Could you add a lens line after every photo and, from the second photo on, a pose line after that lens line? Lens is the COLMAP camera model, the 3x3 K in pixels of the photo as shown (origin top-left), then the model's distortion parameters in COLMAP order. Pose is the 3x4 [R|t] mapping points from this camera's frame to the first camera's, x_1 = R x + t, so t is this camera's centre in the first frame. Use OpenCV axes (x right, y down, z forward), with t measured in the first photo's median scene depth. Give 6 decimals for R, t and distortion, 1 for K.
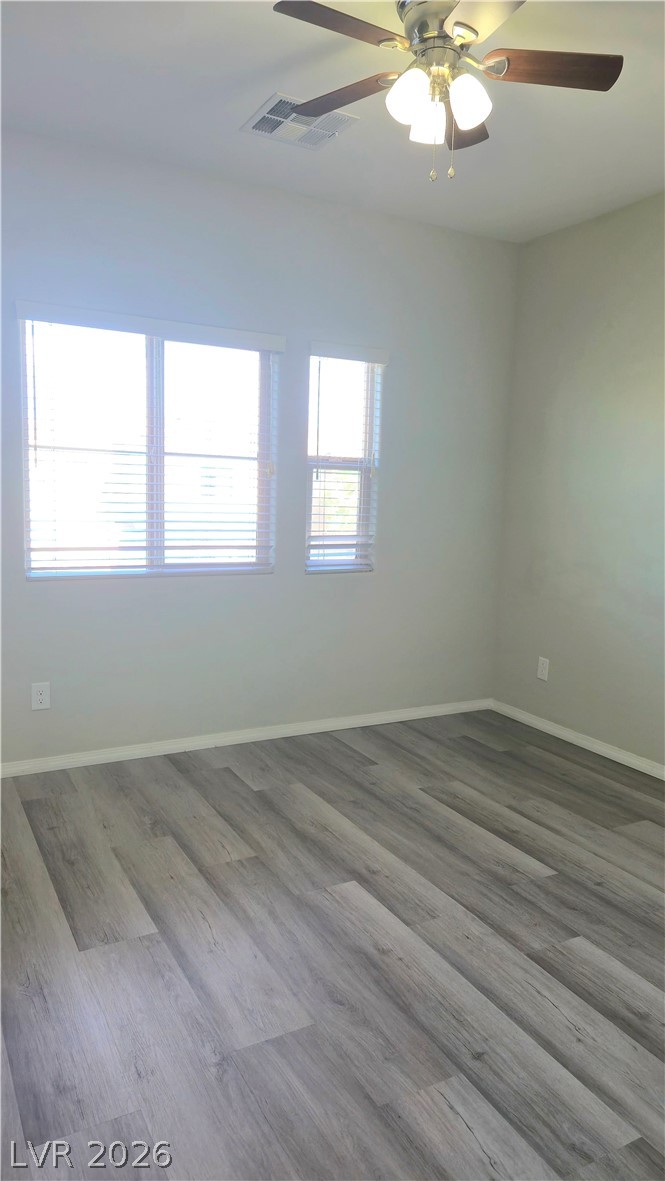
lens RADIAL K [[782.9, 0, 332.5], [0, 782.9, 590.5], [0, 0, 1]] dist [0.026669, -0.005964]
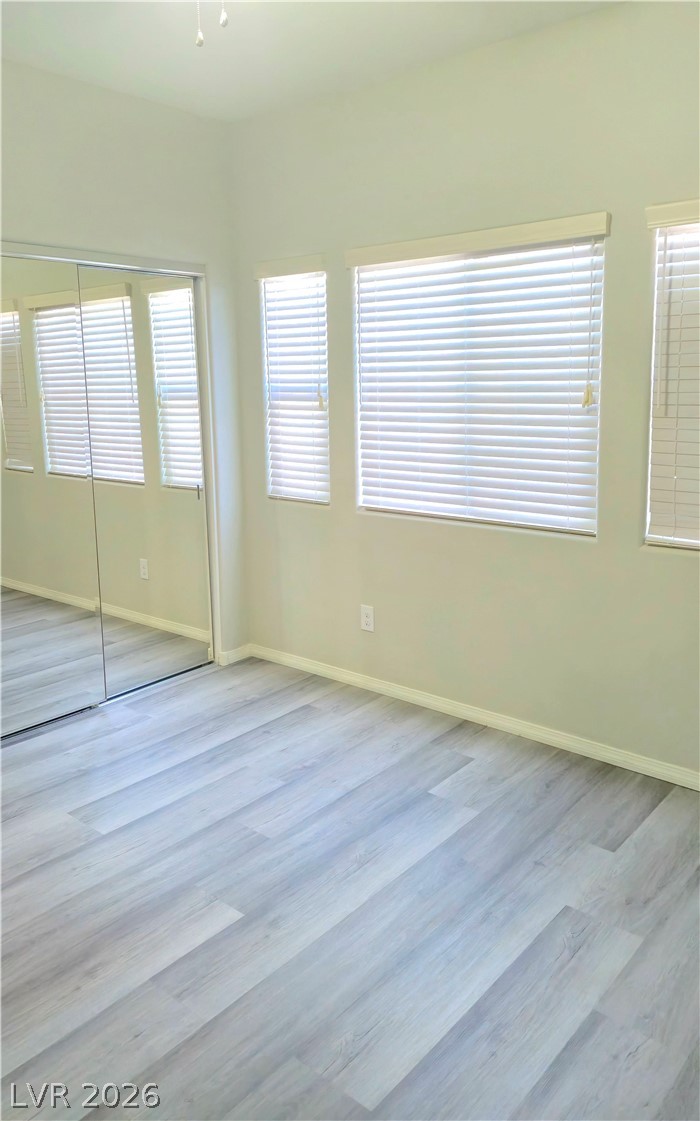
lens RADIAL K [[811.0, 0, 350.0], [0, 811.0, 560.5], [0, 0, 1]] dist [0.046065, -0.002516]
pose [[0.383264, 0.185726, -0.904773, 0.666890], [-0.098843, 0.982197, 0.159749, -0.128057], [0.918335, 0.028204, 0.394798, 0.631301]]
